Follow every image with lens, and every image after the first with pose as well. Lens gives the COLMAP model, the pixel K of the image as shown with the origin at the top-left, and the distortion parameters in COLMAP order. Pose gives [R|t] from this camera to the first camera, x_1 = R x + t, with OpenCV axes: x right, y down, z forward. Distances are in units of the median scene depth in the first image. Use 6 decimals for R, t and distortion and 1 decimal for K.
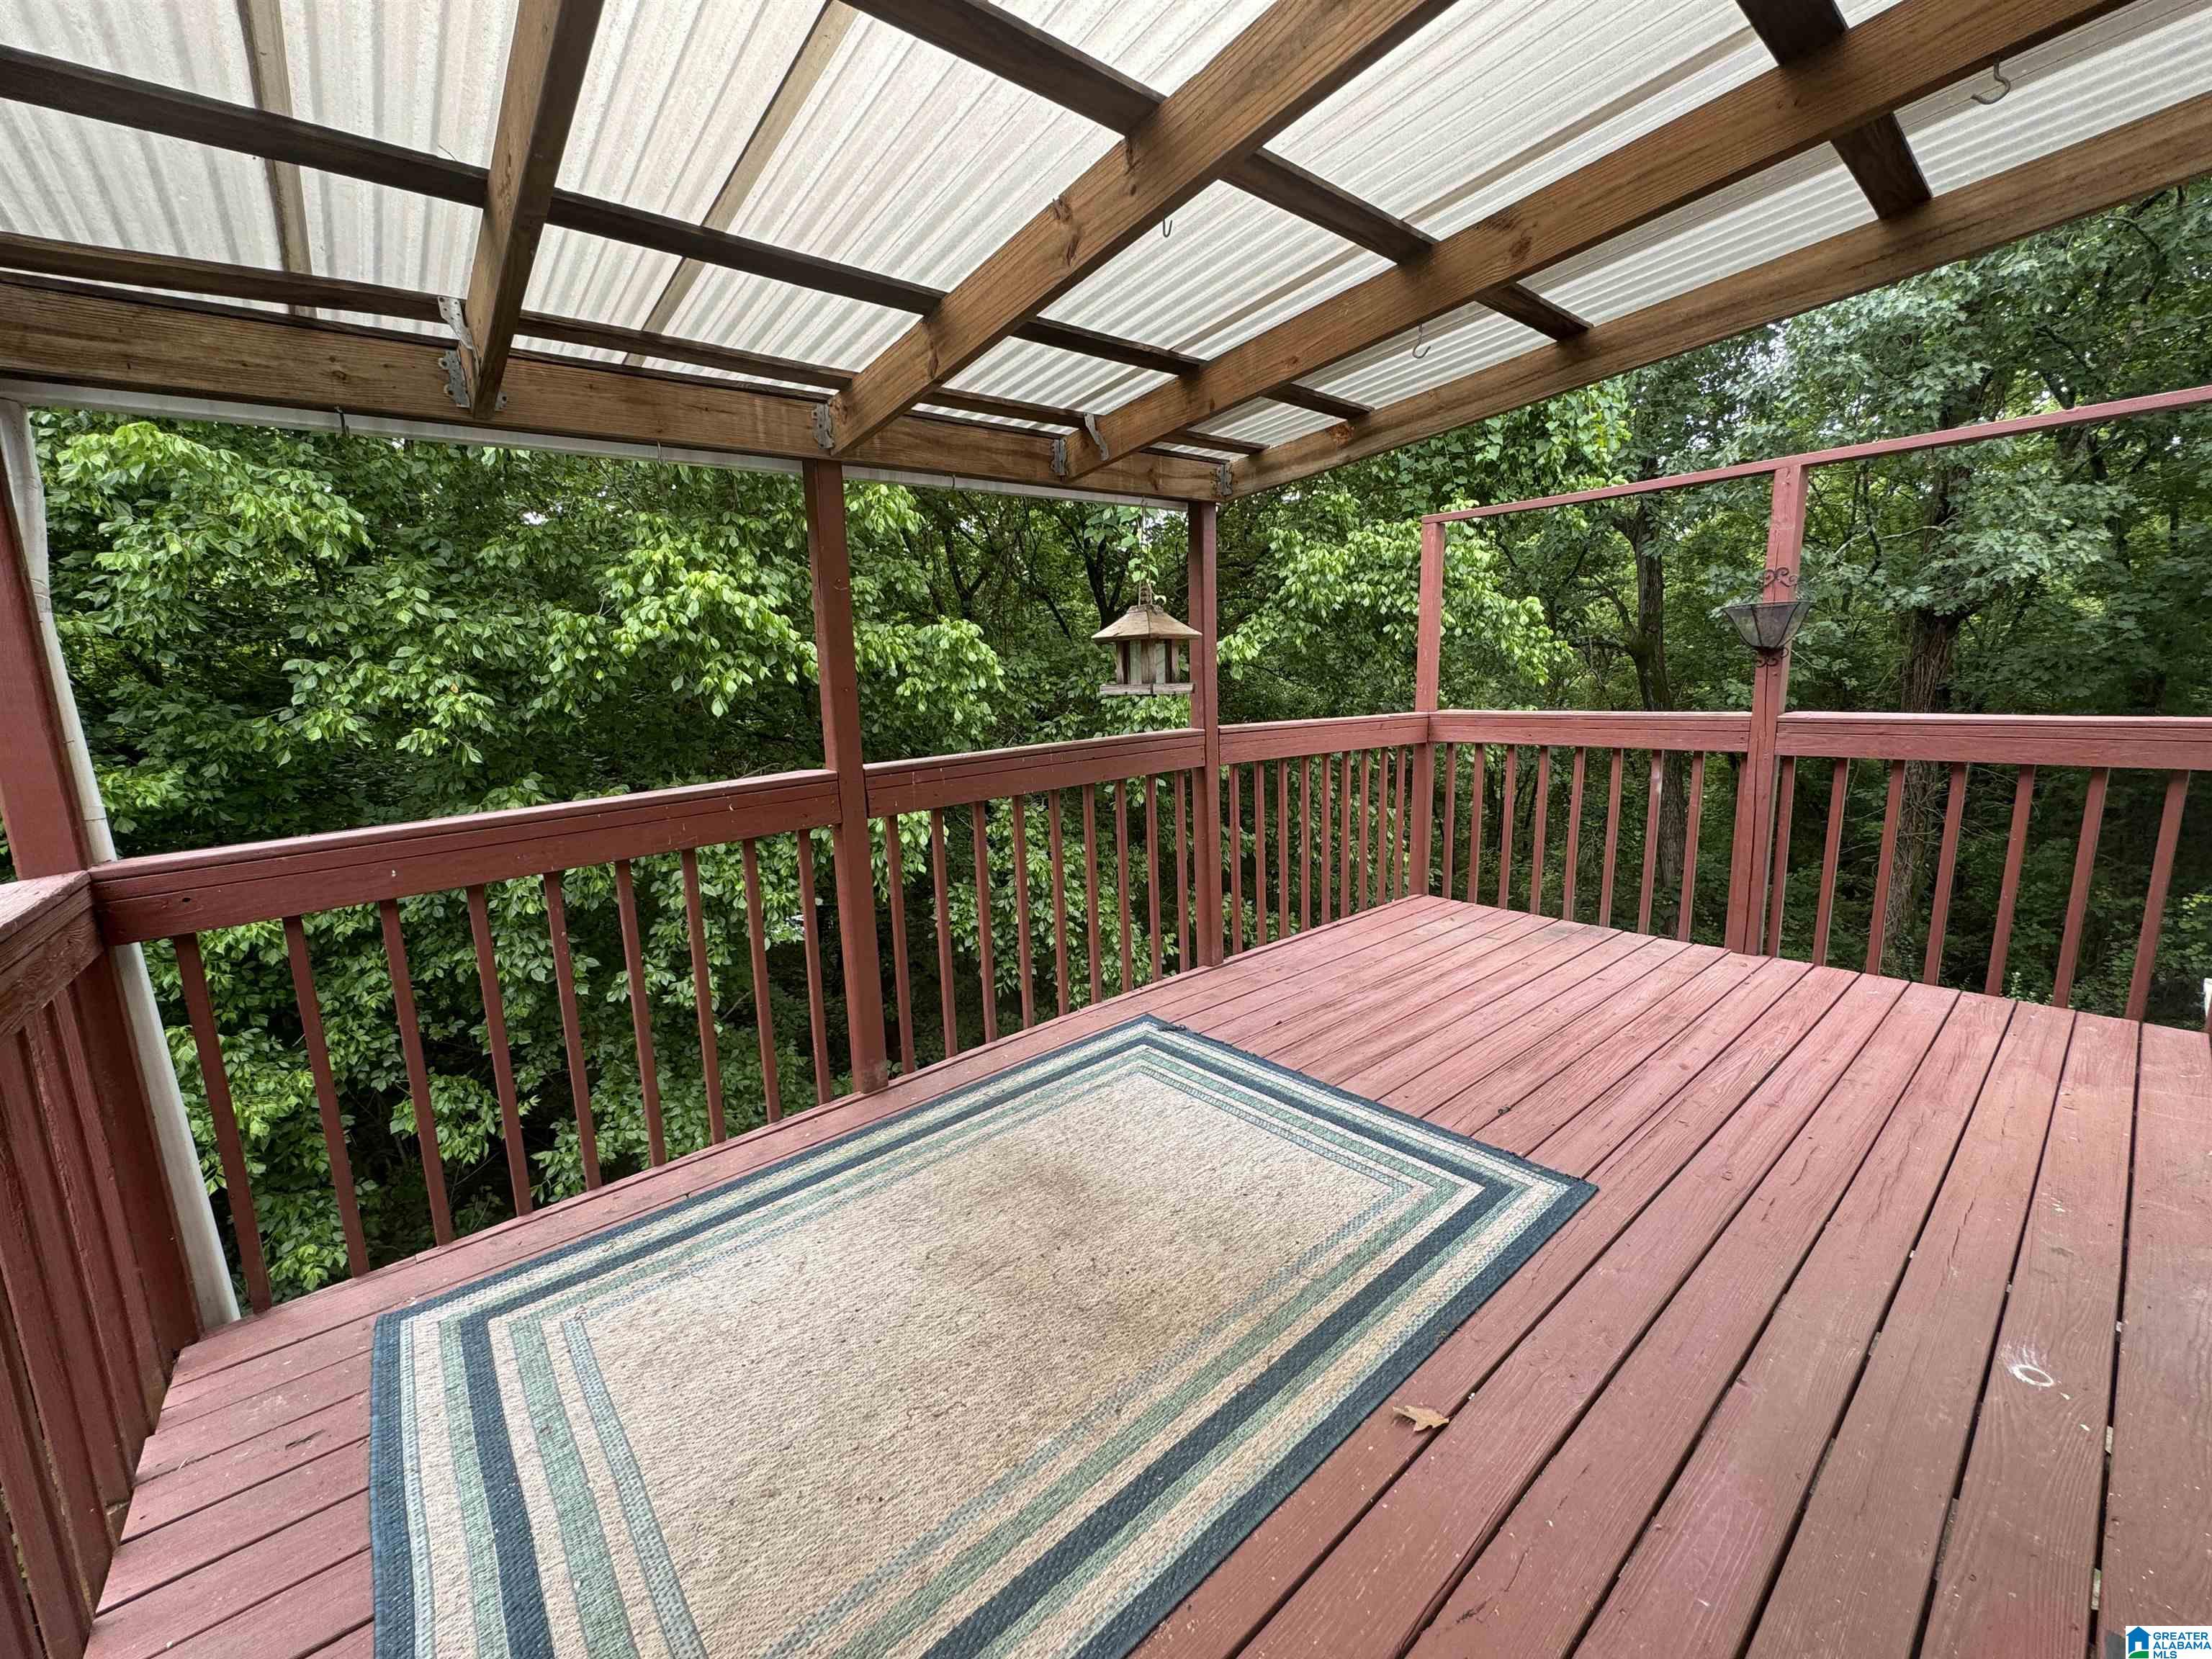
lens RADIAL K [[882.7, 0, 1115.3], [0, 882.7, 827.4], [0, 0, 1]] dist [-0.001269, 0.000016]
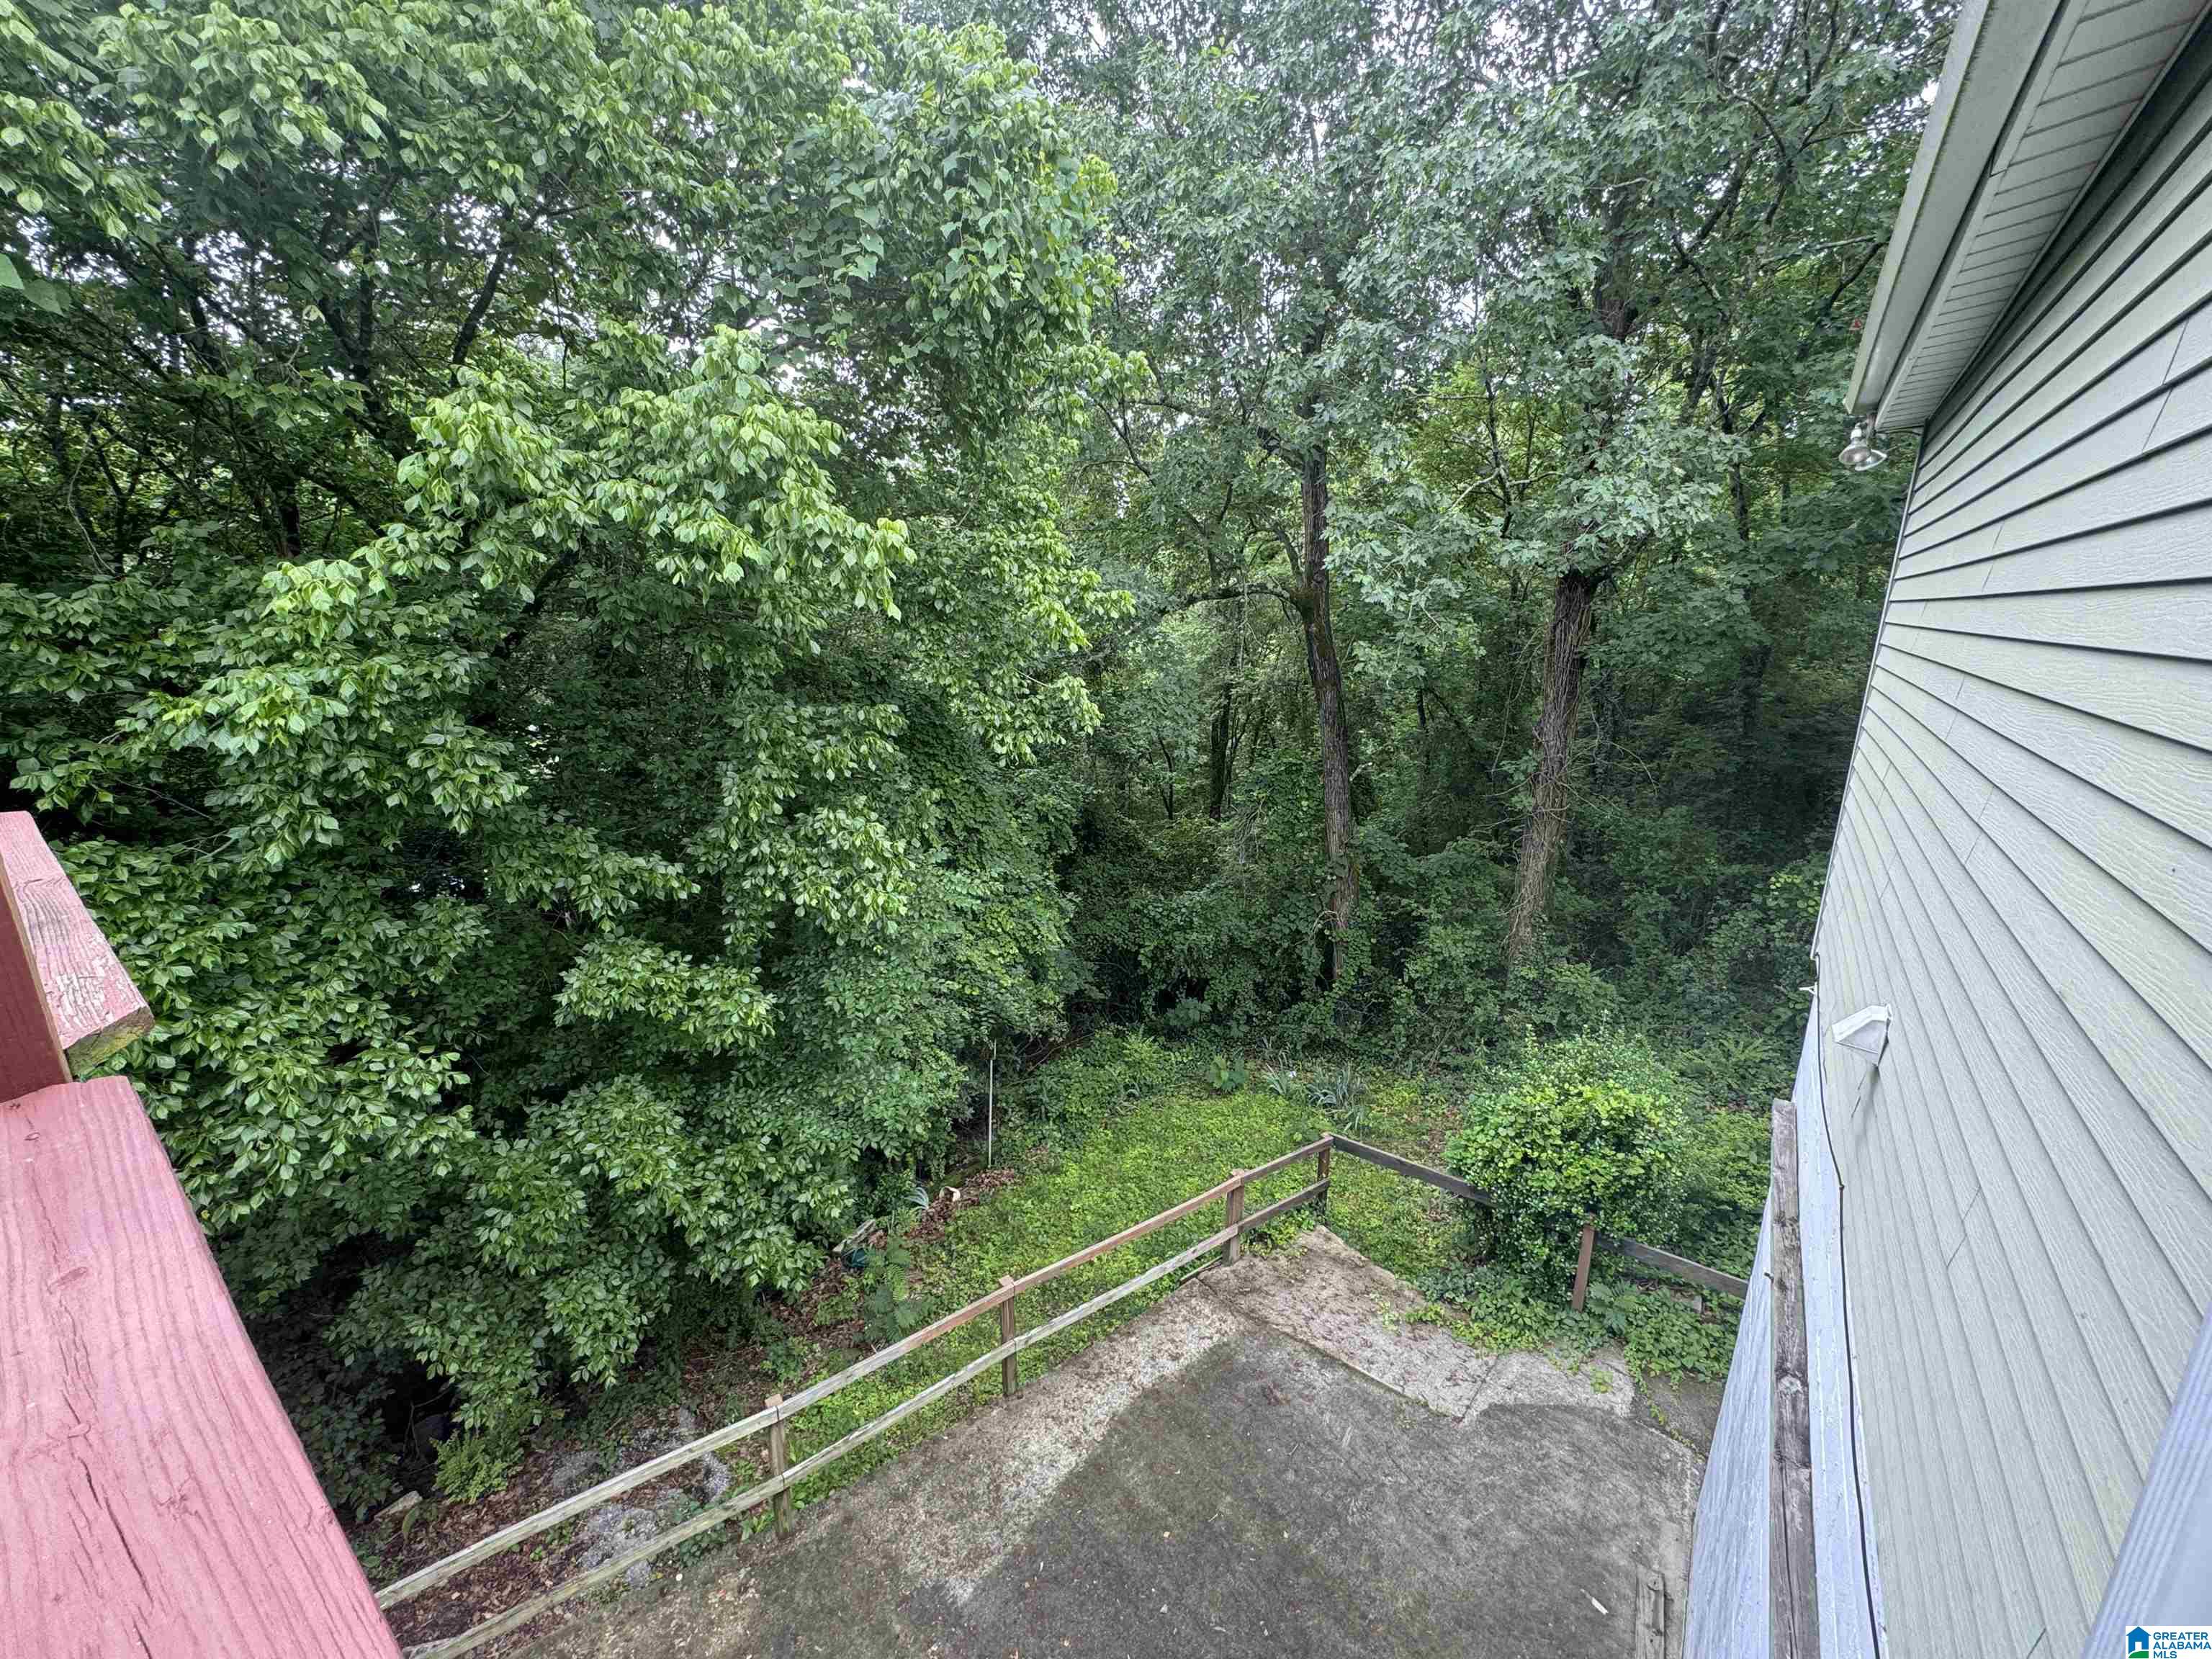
lens RADIAL K [[882.7, 0, 1098.8], [0, 882.7, 825.9], [0, 0, 1]] dist [-0.001269, 0.000016]
pose [[0.975177, -0.016954, 0.220776, 0.443614], [0.000563, 0.997251, 0.074094, -0.092415], [-0.221425, -0.072130, 0.972506, 0.358077]]
